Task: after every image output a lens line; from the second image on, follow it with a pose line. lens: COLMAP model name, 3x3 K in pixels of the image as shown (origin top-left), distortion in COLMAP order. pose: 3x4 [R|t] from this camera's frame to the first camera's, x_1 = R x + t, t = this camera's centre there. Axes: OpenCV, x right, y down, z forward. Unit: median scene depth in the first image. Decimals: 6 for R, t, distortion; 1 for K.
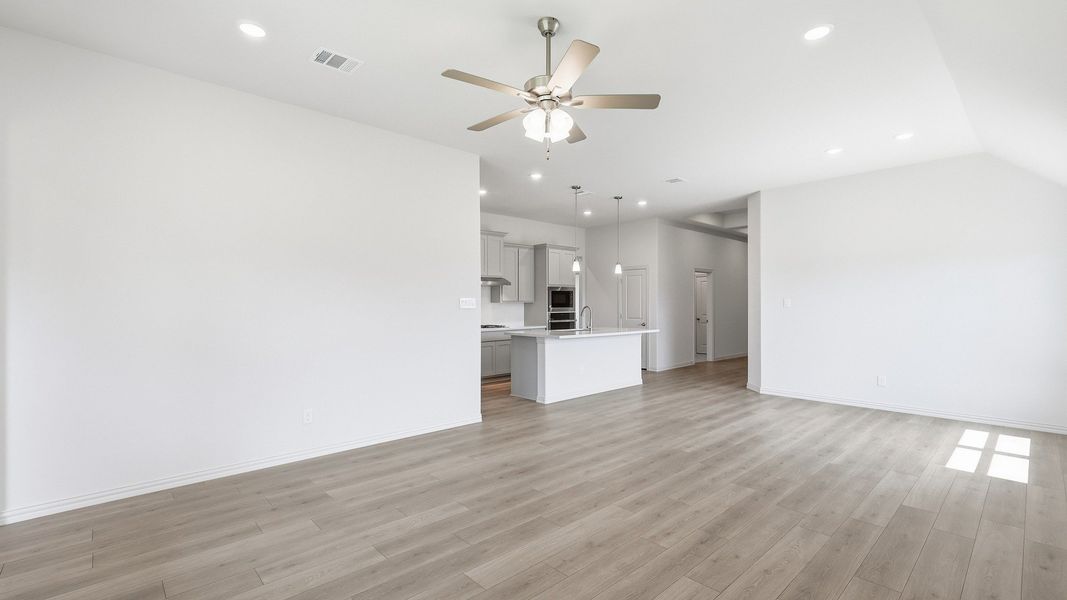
lens RADIAL K [[475.6, 0, 523.2], [0, 475.6, 301.0], [0, 0, 1]] dist [0.002465, -0.001044]
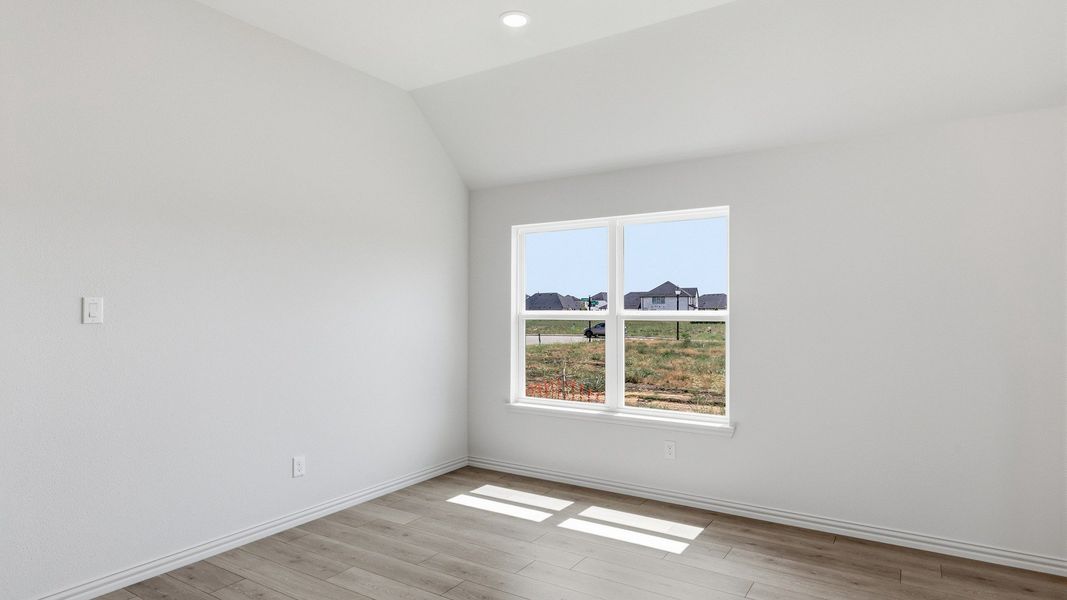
lens RADIAL K [[600.8, 0, 539.7], [0, 600.8, 300.9], [0, 0, 1]] dist [0.006636, -0.001685]
pose [[-0.250339, 0.017748, 0.967996, 0.097802], [-0.003522, 0.999809, -0.019242, 0.009491], [-0.968152, -0.008226, -0.250228, 1.261956]]
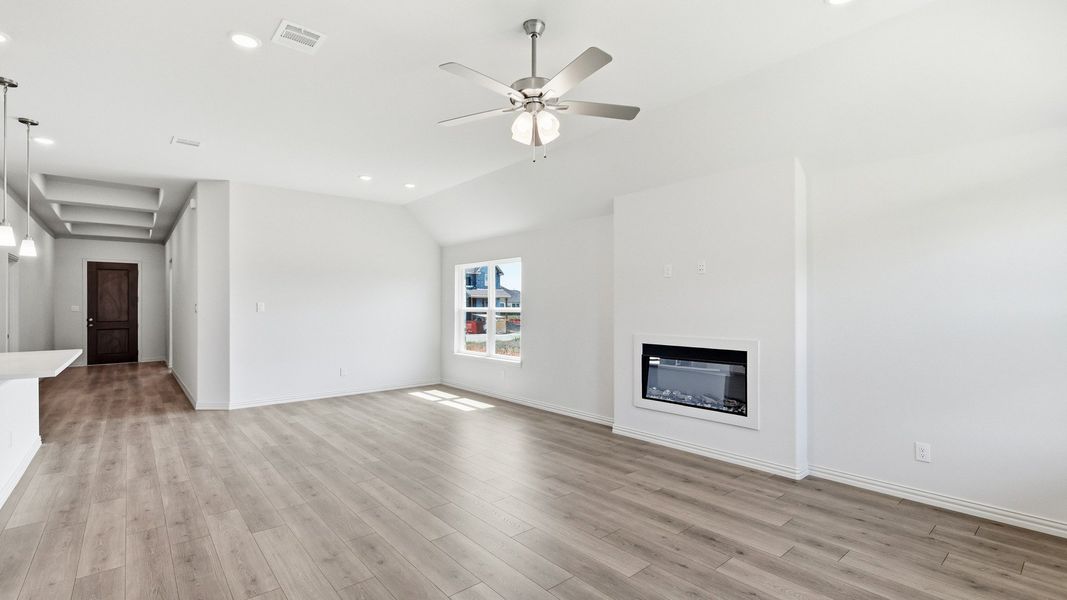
lens RADIAL K [[475.6, 0, 548.3], [0, 475.6, 301.6], [0, 0, 1]] dist [0.002465, -0.001044]
pose [[0.011283, 0.010130, 0.999885, -0.623035], [-0.000417, 0.999949, -0.010126, 0.001729], [-0.999936, -0.000303, 0.011287, 0.638995]]
